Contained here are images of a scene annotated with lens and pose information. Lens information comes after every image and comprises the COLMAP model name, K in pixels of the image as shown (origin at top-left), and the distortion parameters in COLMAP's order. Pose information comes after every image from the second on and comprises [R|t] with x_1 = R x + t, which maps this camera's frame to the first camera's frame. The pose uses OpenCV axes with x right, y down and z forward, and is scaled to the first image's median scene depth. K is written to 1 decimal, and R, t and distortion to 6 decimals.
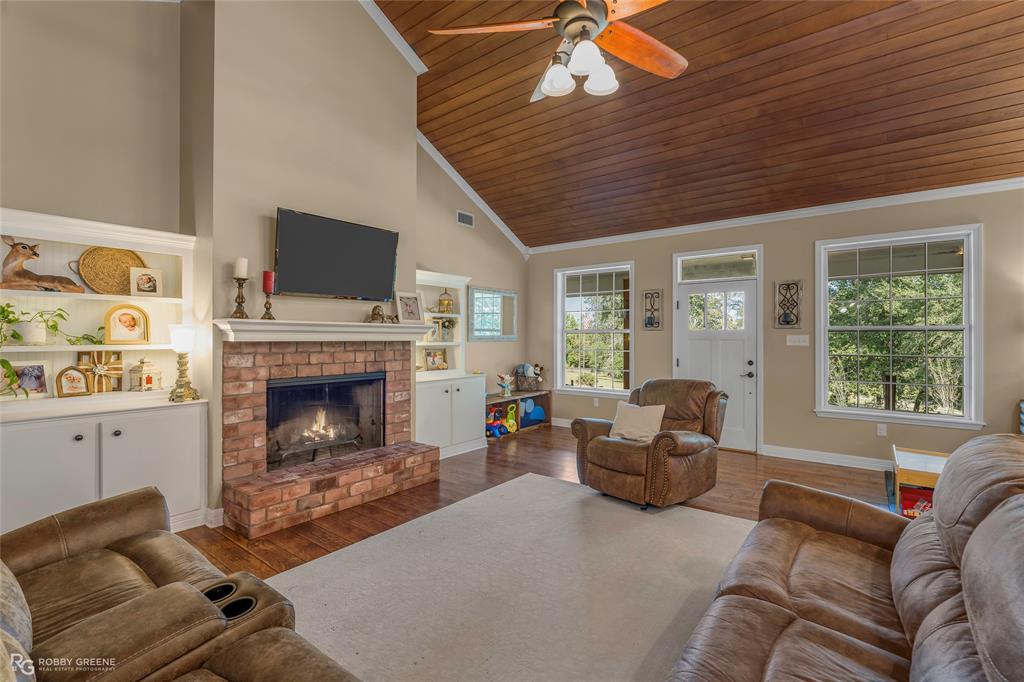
lens RADIAL K [[465.4, 0, 511.9], [0, 465.4, 335.0], [0, 0, 1]] dist [0.000534, 0.000153]
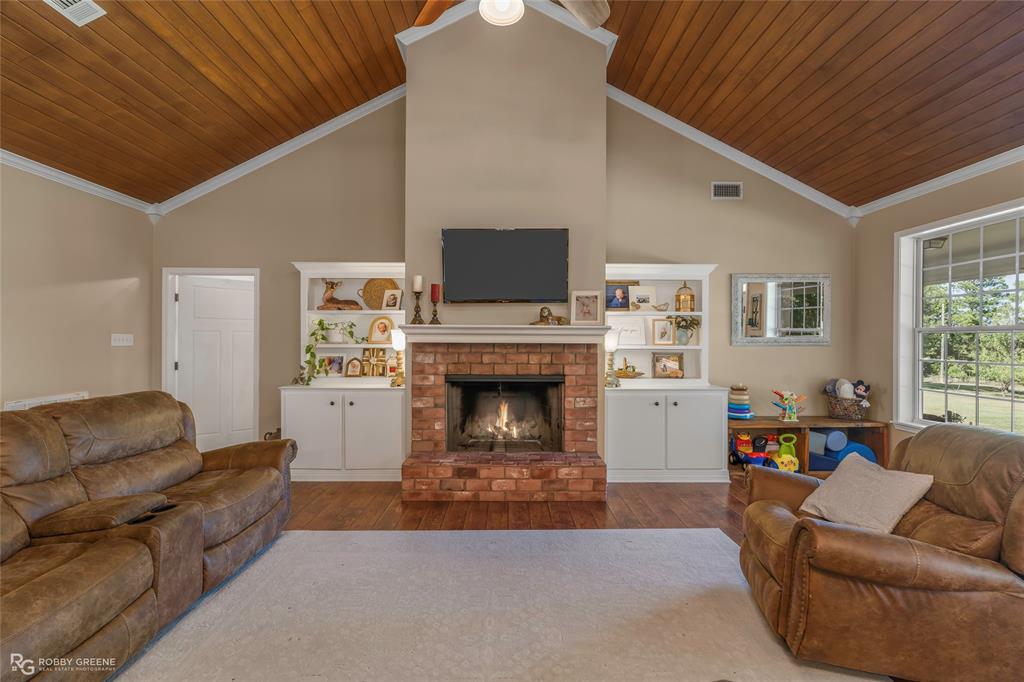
lens RADIAL K [[461.6, 0, 512.0], [0, 461.6, 341.0], [0, 0, 1]] dist [-0.002745, -0.000222]
pose [[0.623663, 0.004769, -0.781679, 0.440672], [0.001239, 0.999974, 0.007089, 0.001227], [0.781693, -0.005389, 0.623640, 0.343789]]
